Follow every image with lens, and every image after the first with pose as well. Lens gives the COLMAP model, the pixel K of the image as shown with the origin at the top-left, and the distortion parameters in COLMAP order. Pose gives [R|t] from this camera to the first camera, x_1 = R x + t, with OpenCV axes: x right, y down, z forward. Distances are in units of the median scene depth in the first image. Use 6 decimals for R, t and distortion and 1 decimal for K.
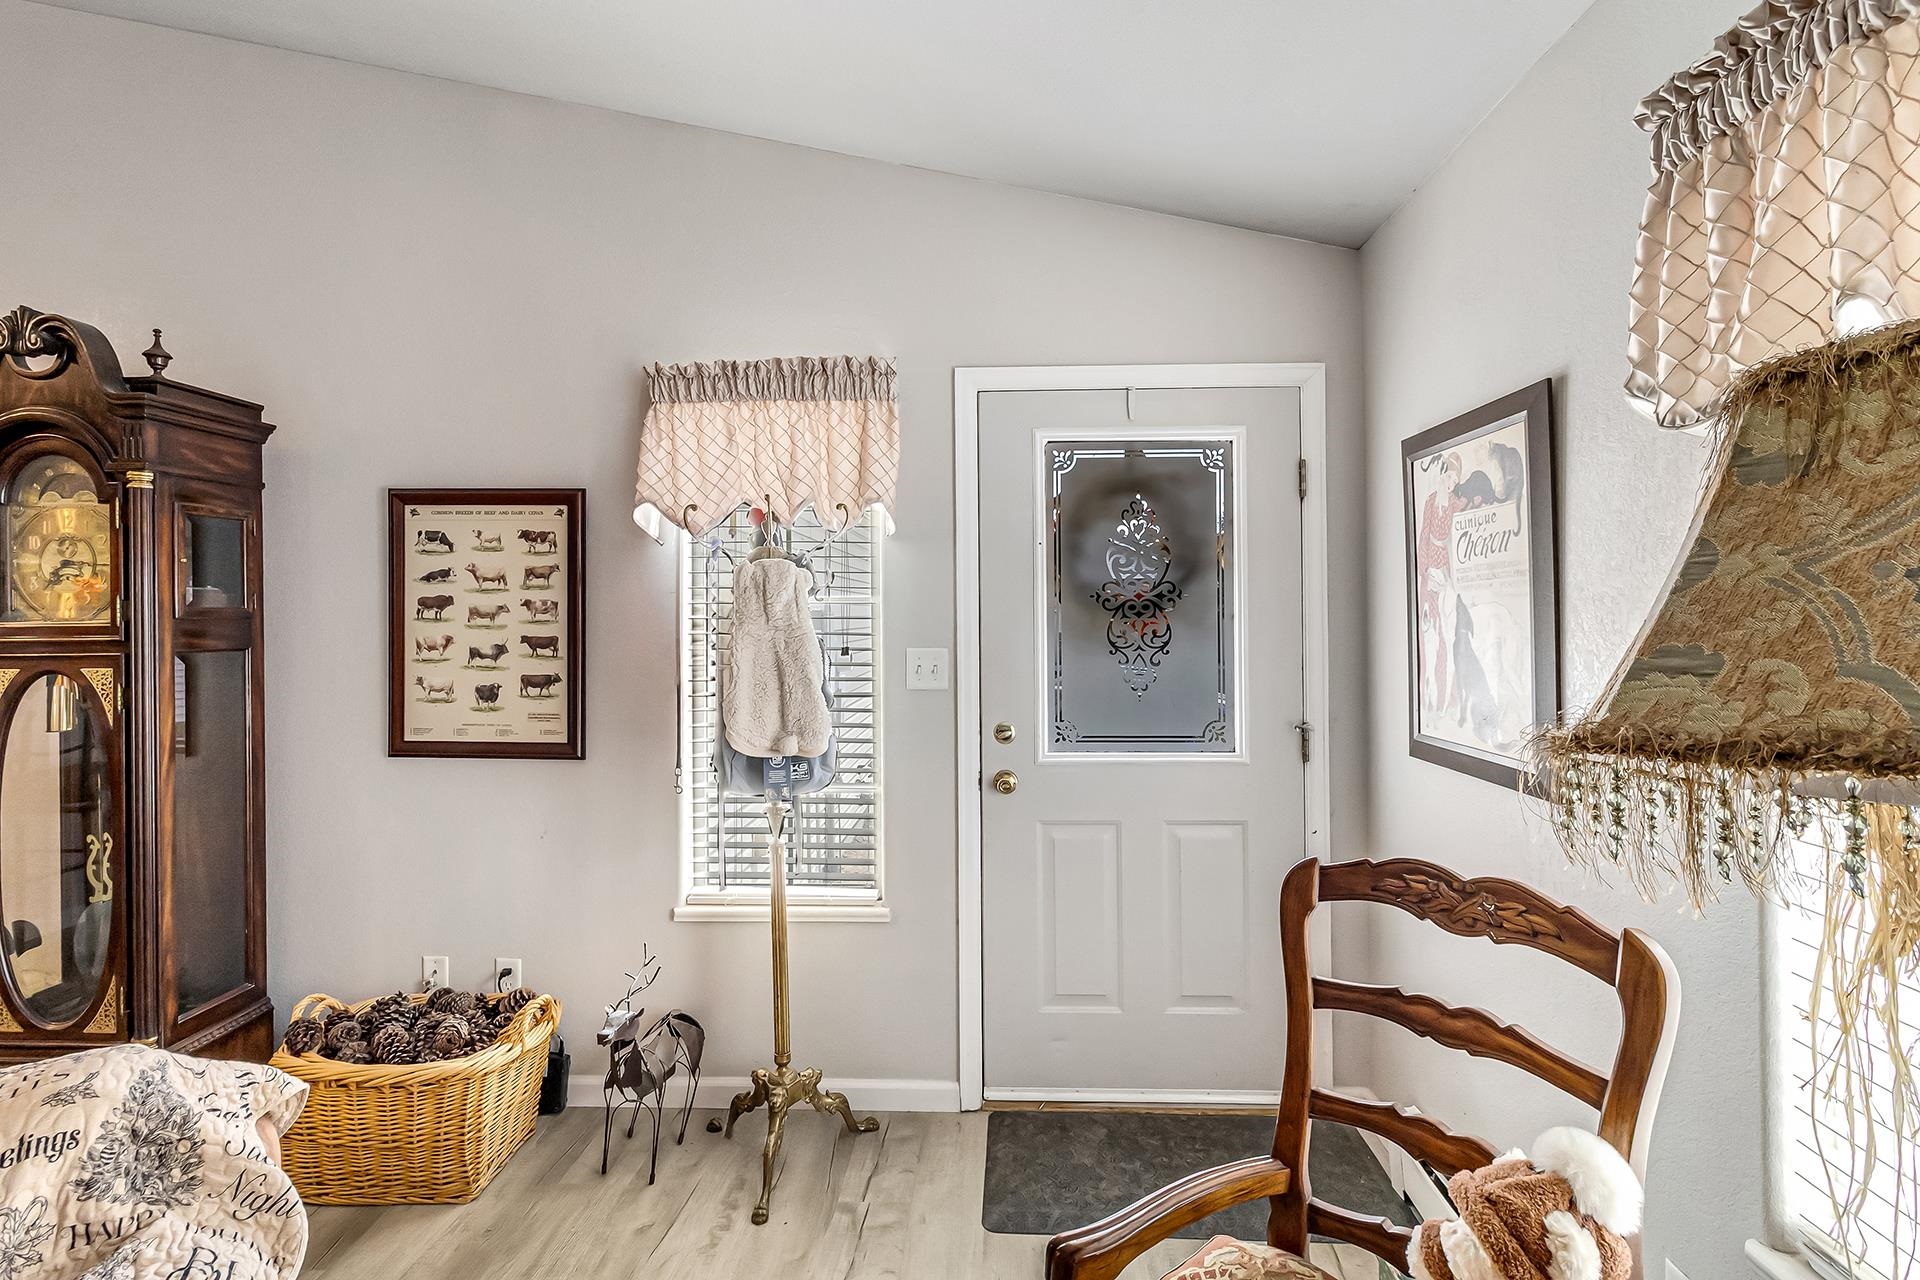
lens RADIAL K [[897.8, 0, 969.4], [0, 897.8, 607.5], [0, 0, 1]] dist [0.006666, -0.001060]
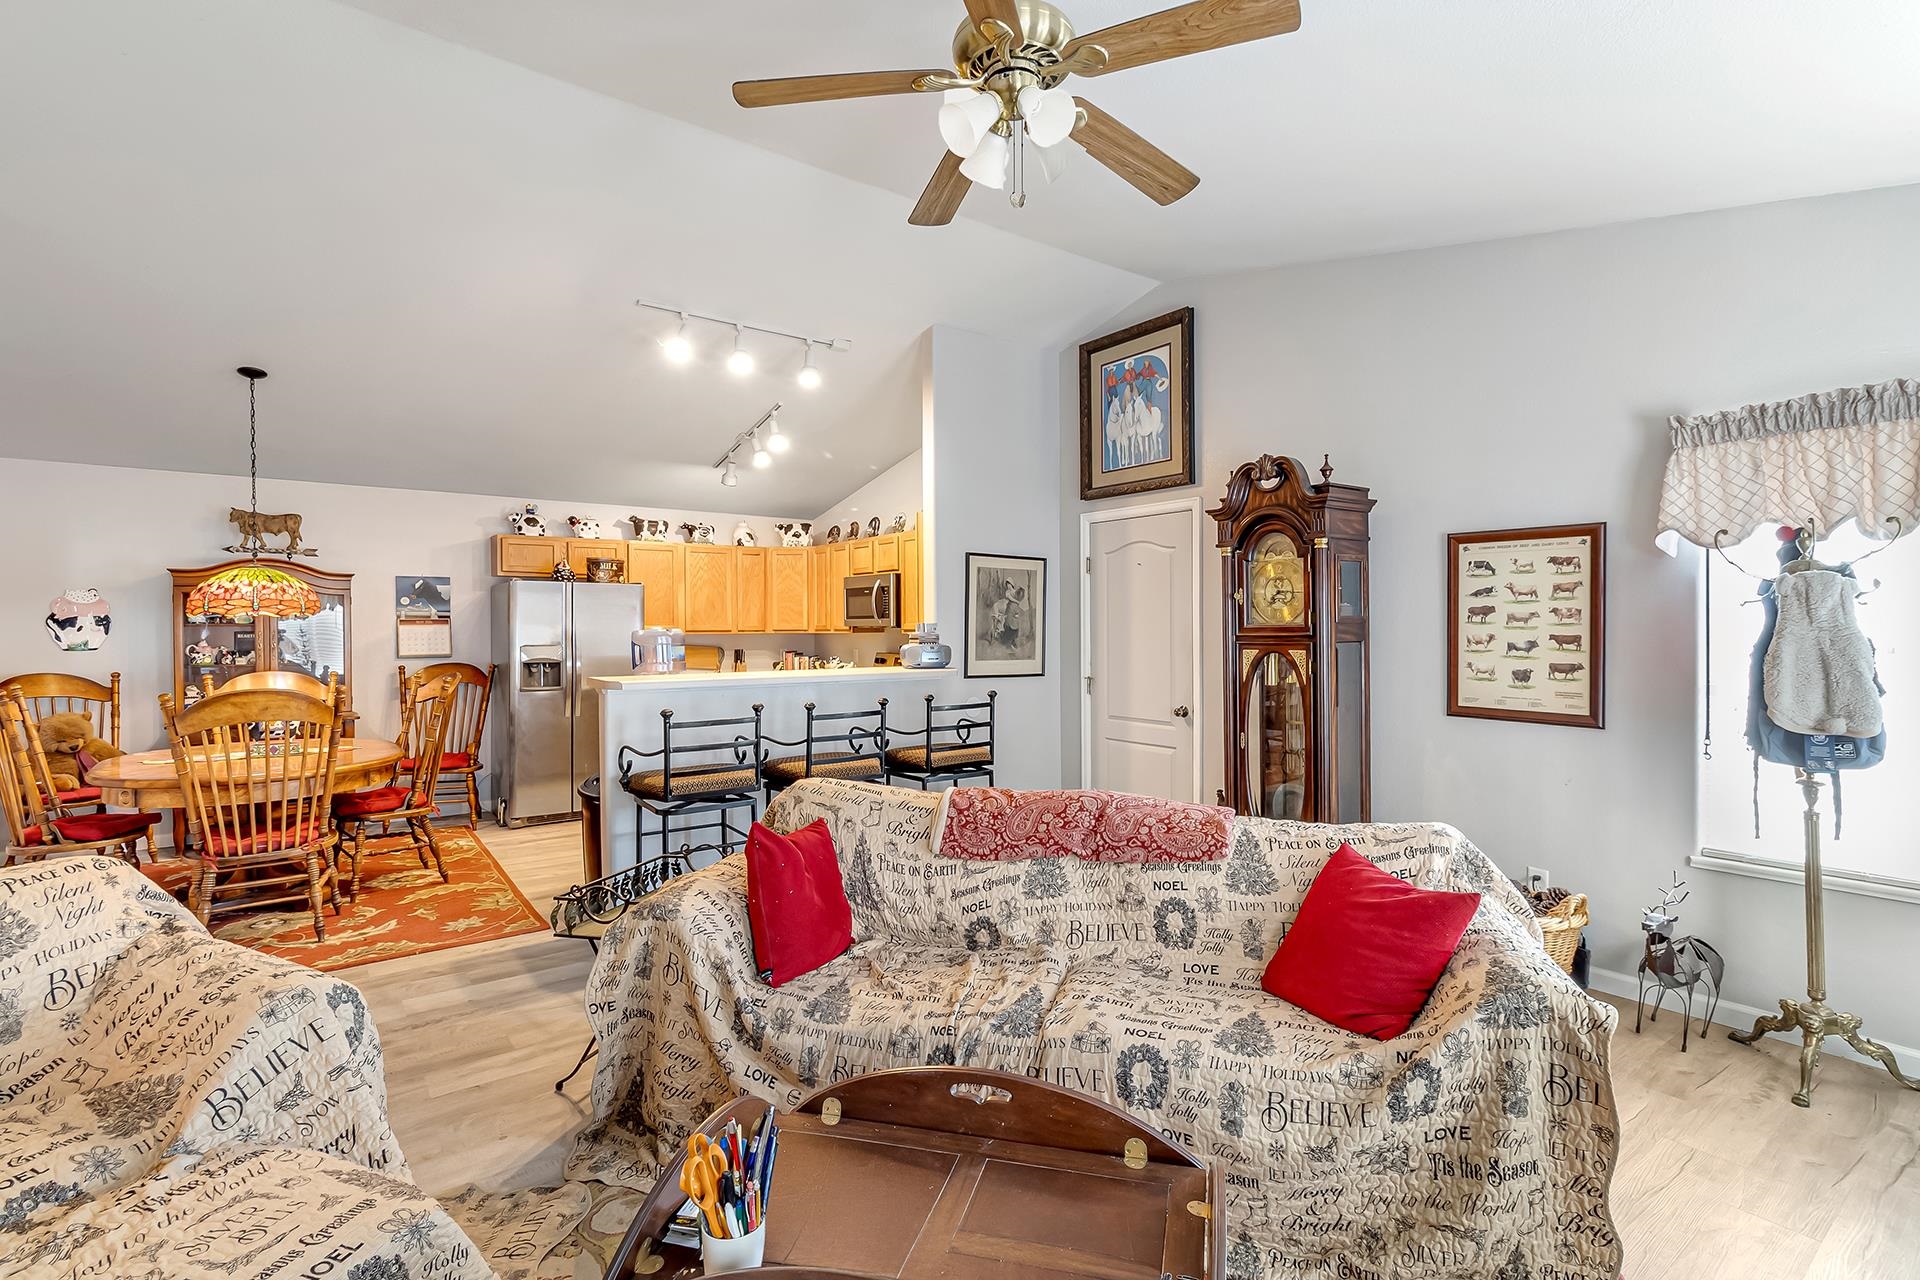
lens RADIAL K [[897.8, 0, 972.8], [0, 897.8, 638.1], [0, 0, 1]] dist [0.006666, -0.001060]
pose [[0.637195, 0.010297, -0.770634, -0.005495], [0.012201, 0.999651, 0.023446, -0.006025], [0.770606, -0.024342, 0.636846, -0.565492]]
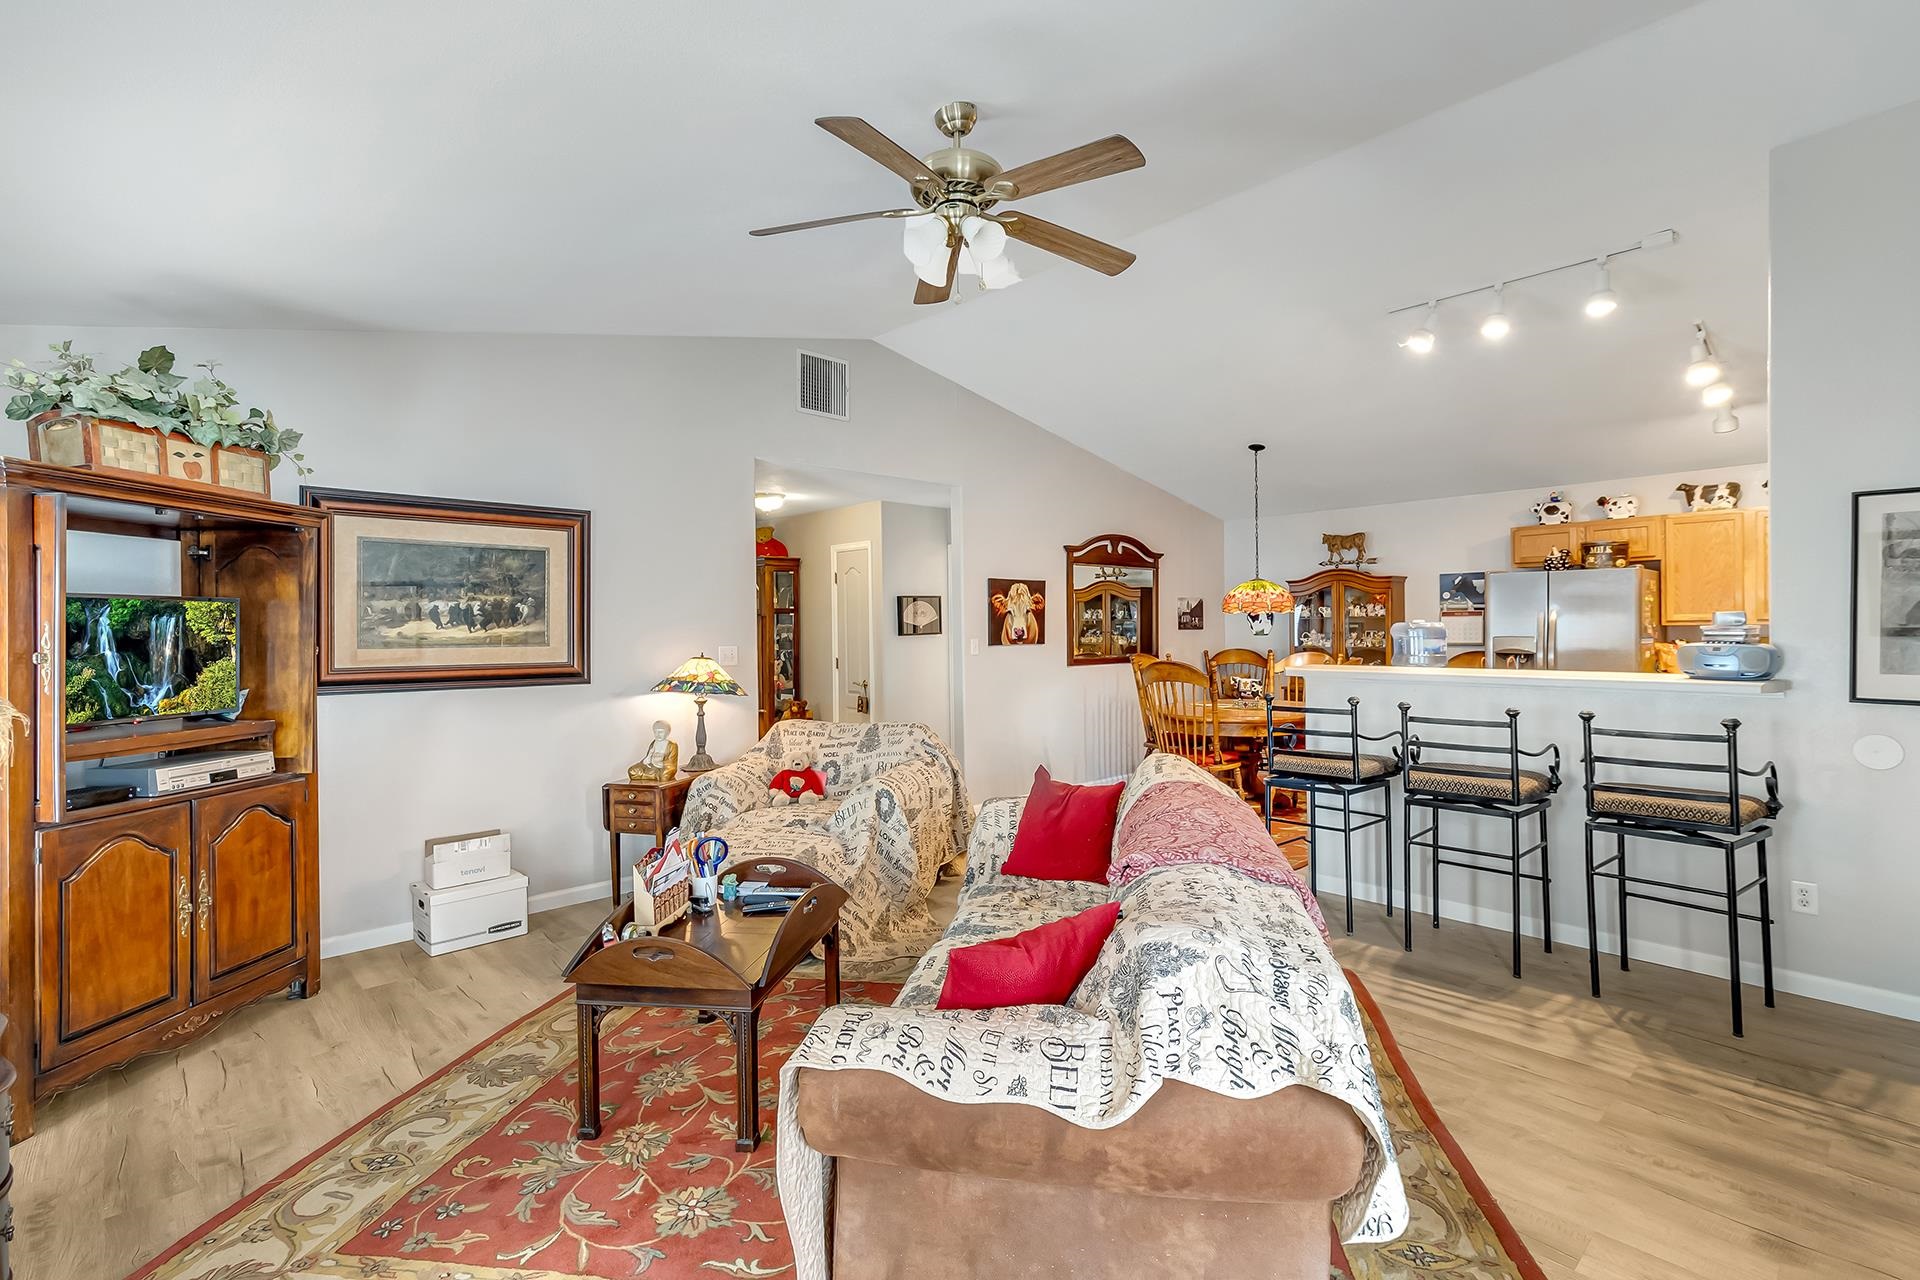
lens RADIAL K [[897.8, 0, 976.6], [0, 897.8, 622.1], [0, 0, 1]] dist [0.006666, -0.001060]
pose [[-0.696810, 0.008875, -0.717200, 0.144460], [0.024213, 0.999645, -0.011154, 0.010137], [0.716847, -0.025138, -0.696778, 0.798322]]
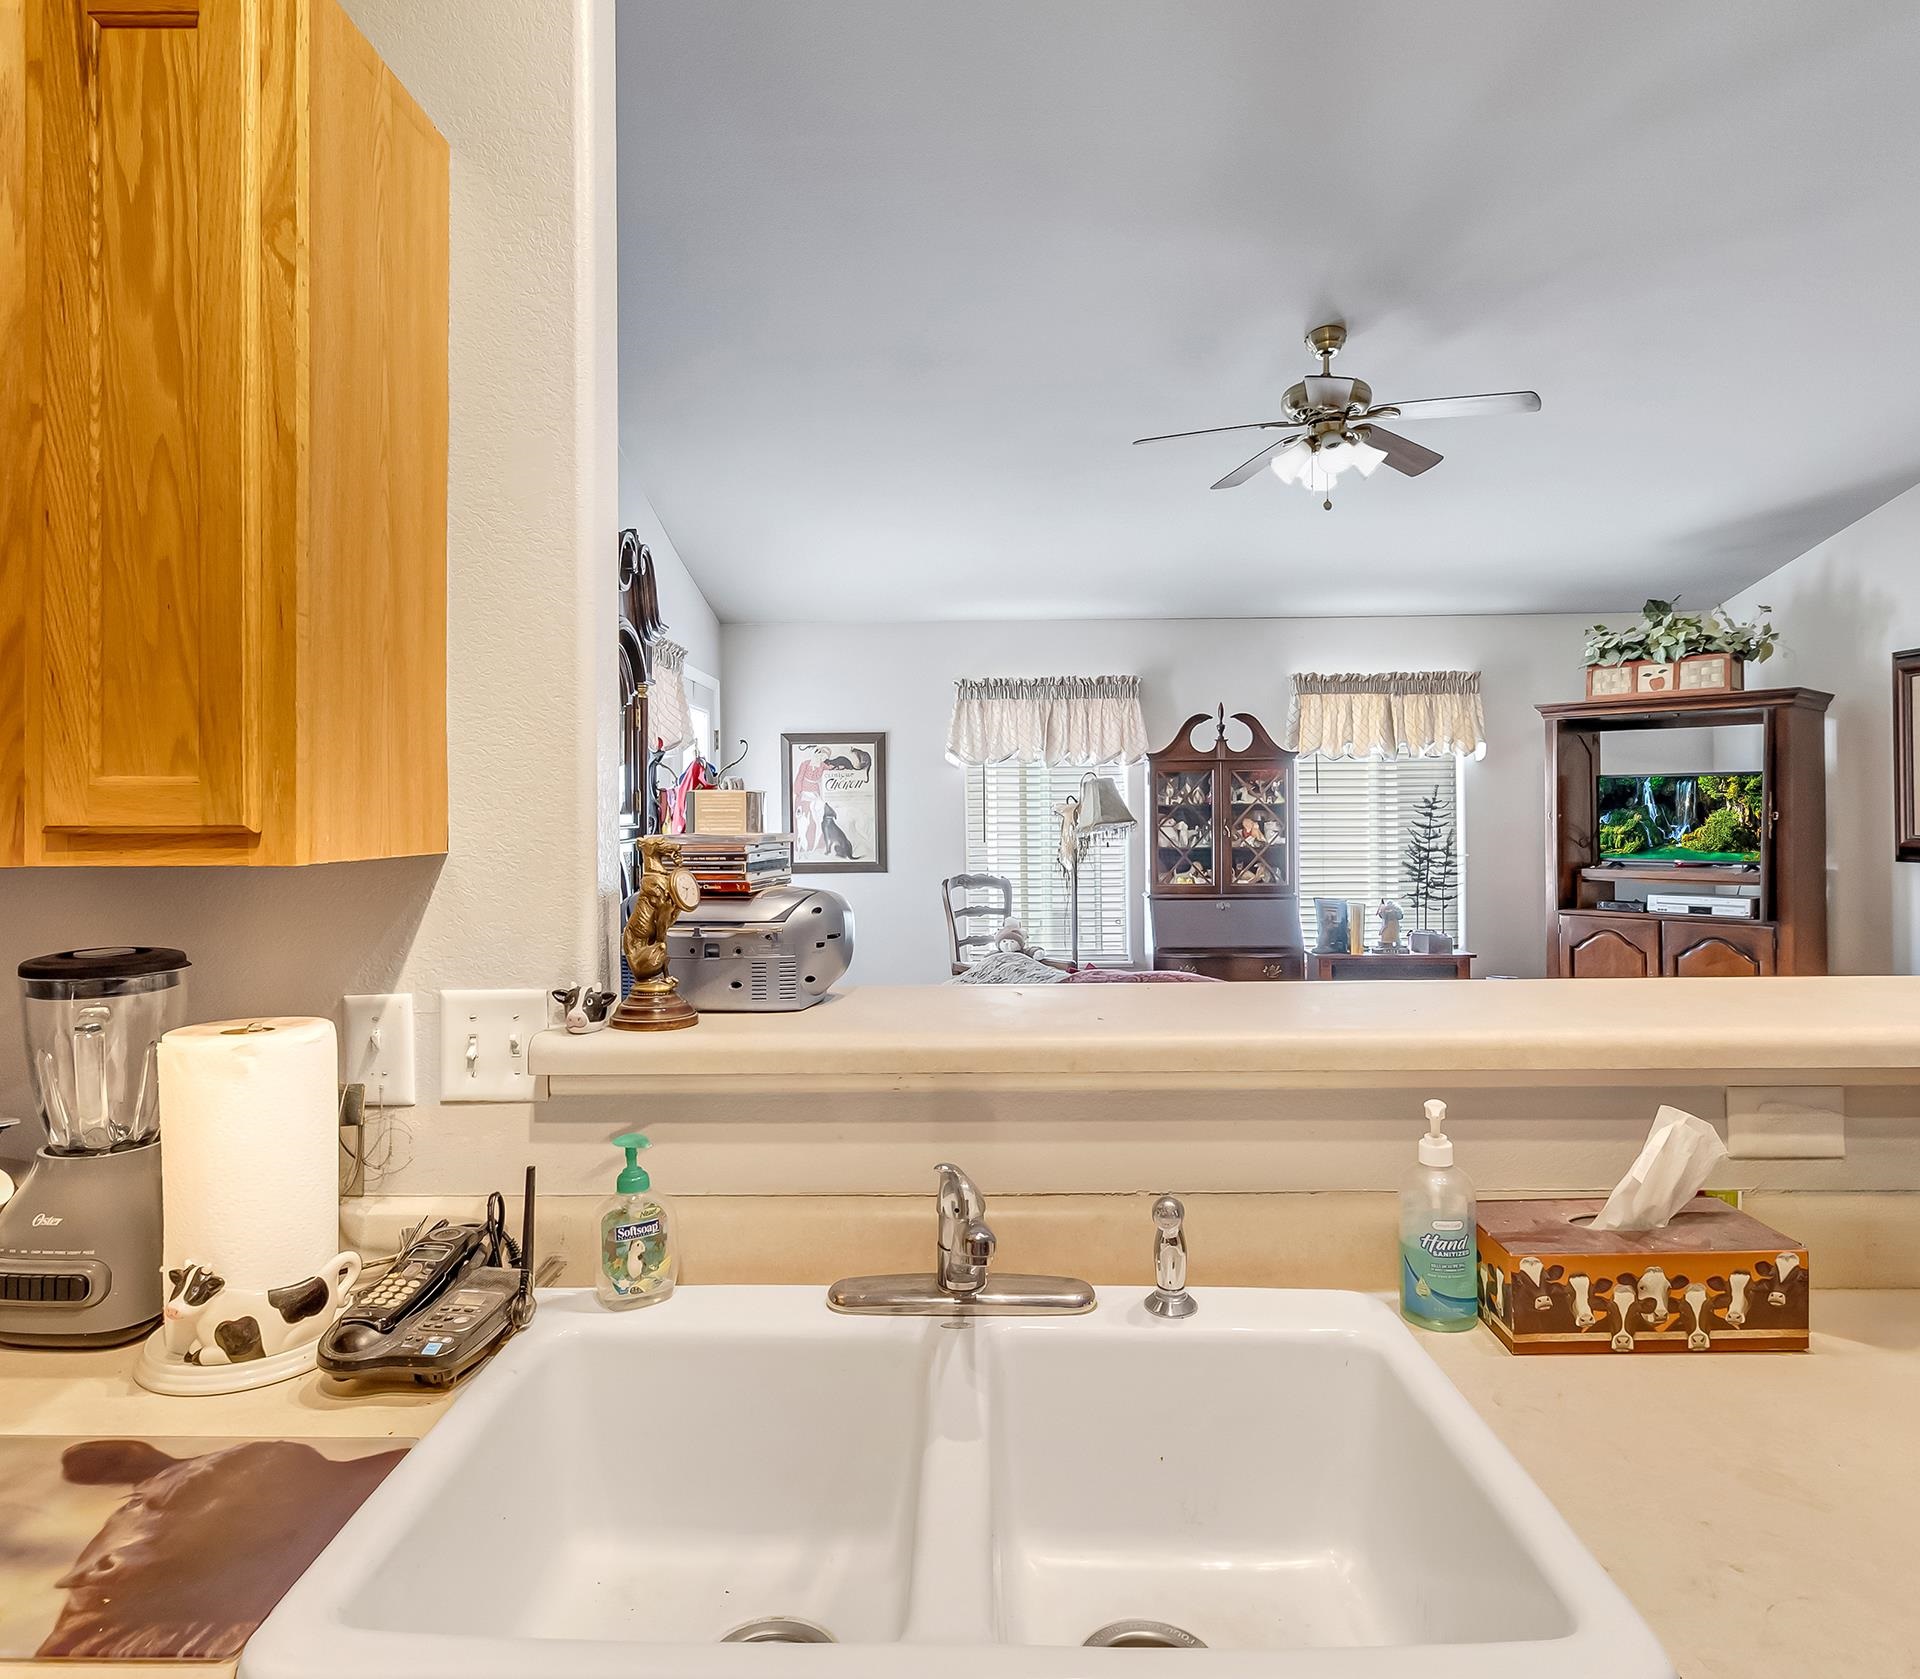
lens RADIAL K [[1214.0, 0, 947.2], [0, 1214.0, 812.4], [0, 0, 1]] dist [0.004575, 0.000829]
pose [[-0.010755, 0.005733, 0.999926, -2.270230], [-0.002522, 0.999980, -0.005761, 0.024549], [-0.999939, -0.002584, -0.010741, 0.551953]]
